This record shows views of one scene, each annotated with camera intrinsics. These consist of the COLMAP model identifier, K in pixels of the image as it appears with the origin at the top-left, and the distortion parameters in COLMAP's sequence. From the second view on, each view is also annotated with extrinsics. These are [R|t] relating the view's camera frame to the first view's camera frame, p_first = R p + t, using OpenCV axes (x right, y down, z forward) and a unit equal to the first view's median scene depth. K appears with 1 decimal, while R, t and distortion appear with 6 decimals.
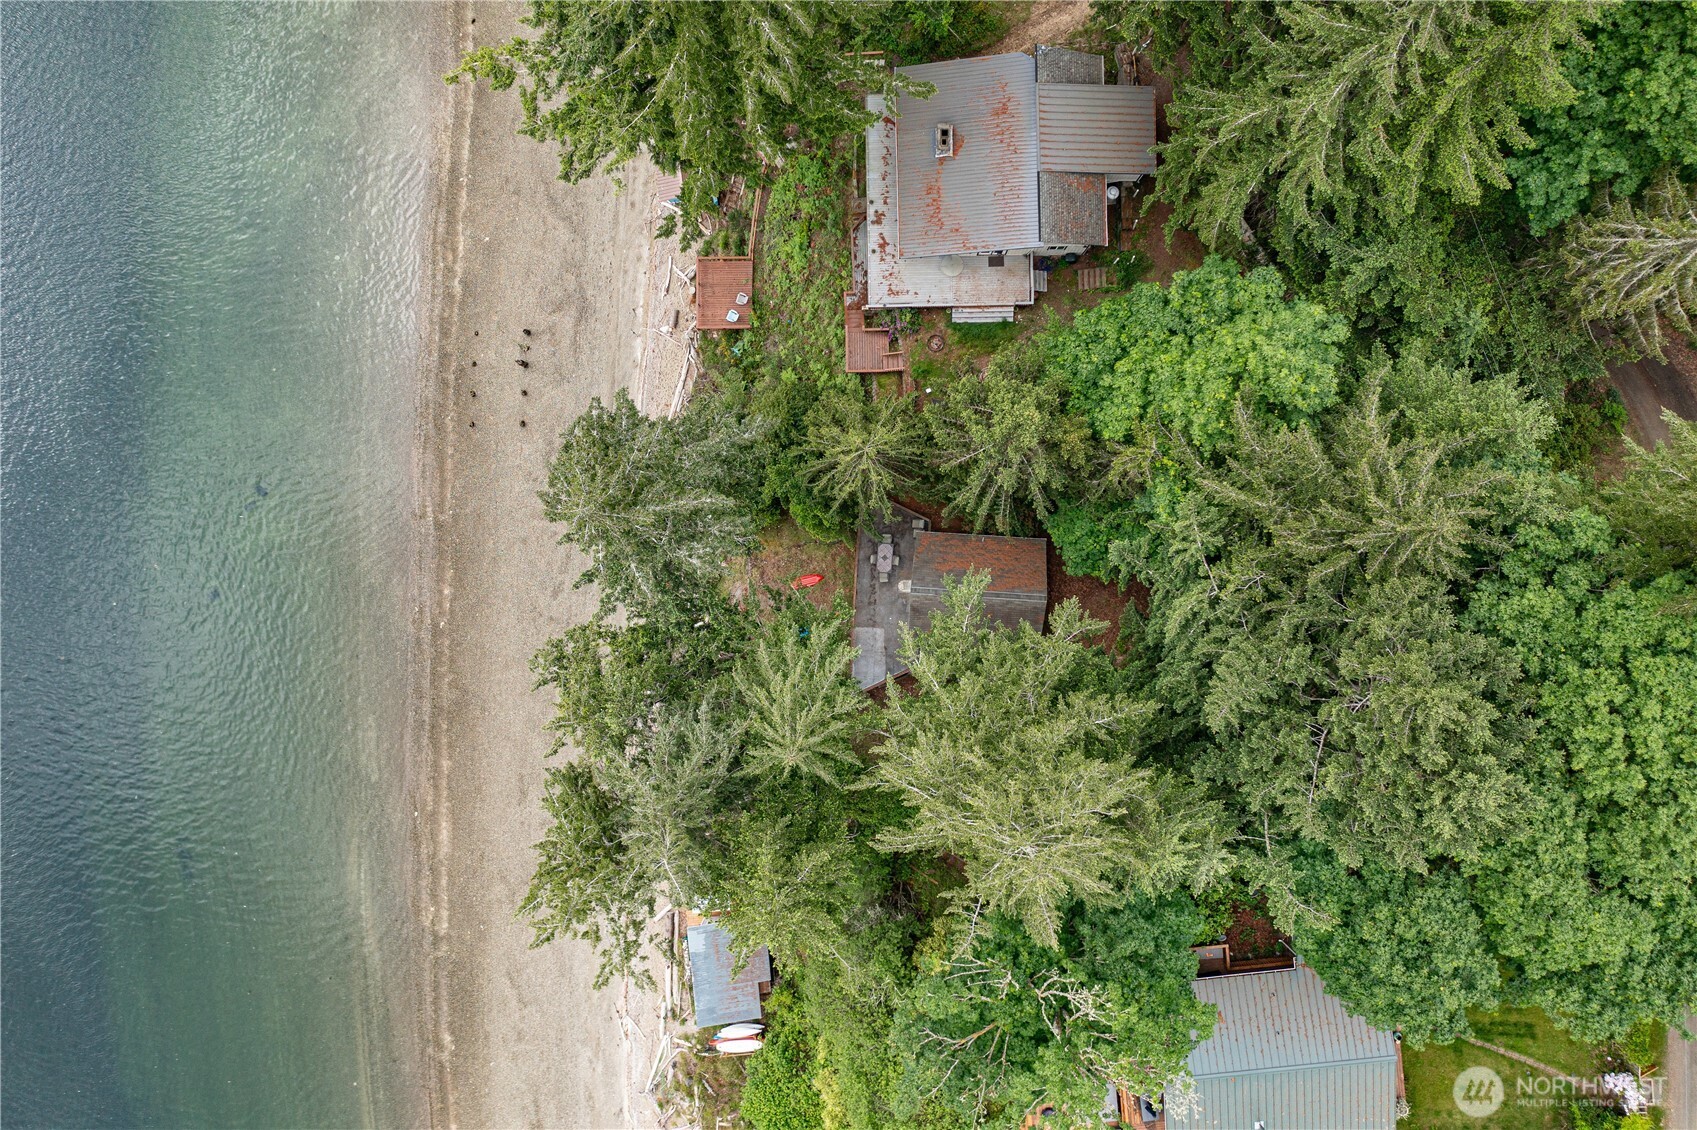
lens RADIAL K [[1349.8, 0, 848.4], [0, 1349.8, 564.7], [0, 0, 1]] dist [-0.017810, -0.005674]
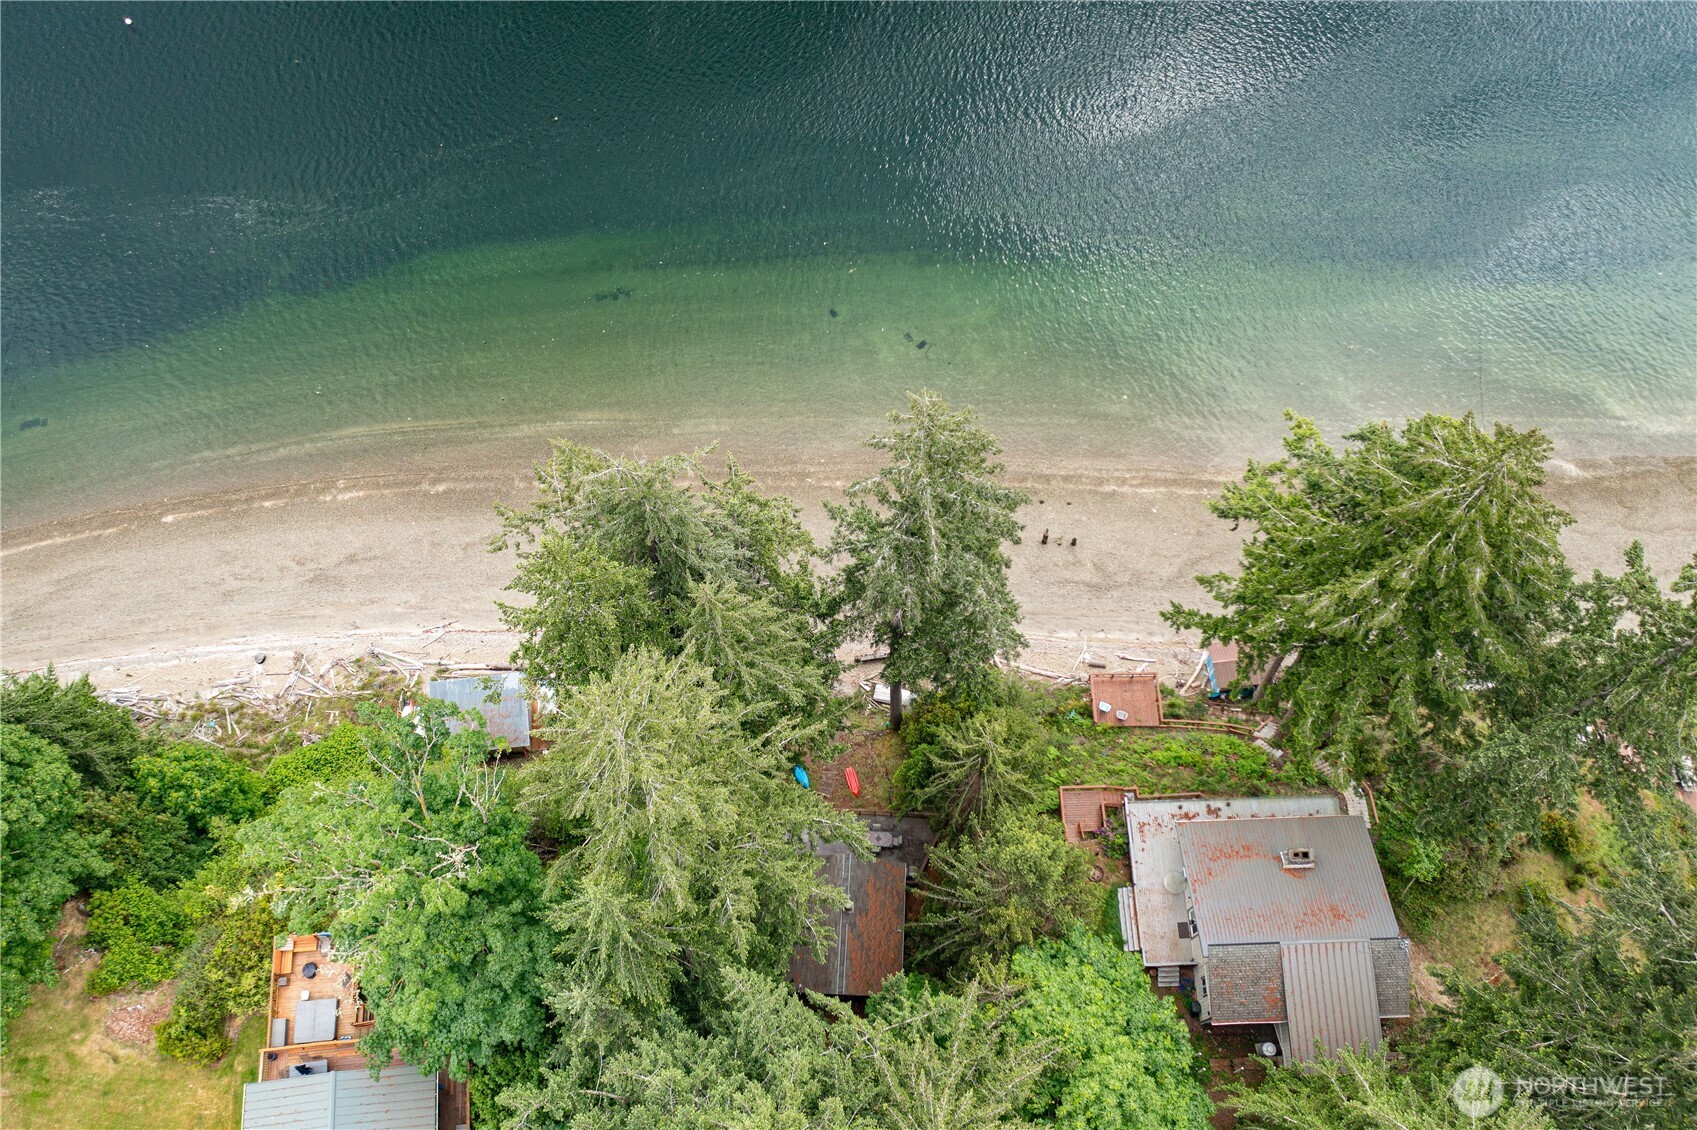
lens RADIAL K [[1349.8, 0, 845.5], [0, 1349.8, 568.2], [0, 0, 1]] dist [-0.017810, -0.005674]
pose [[0.010512, 0.912864, -0.408129, 0.263920], [-0.999944, 0.009277, -0.005005, 0.023557], [-0.000782, 0.408159, 0.912911, -0.002429]]
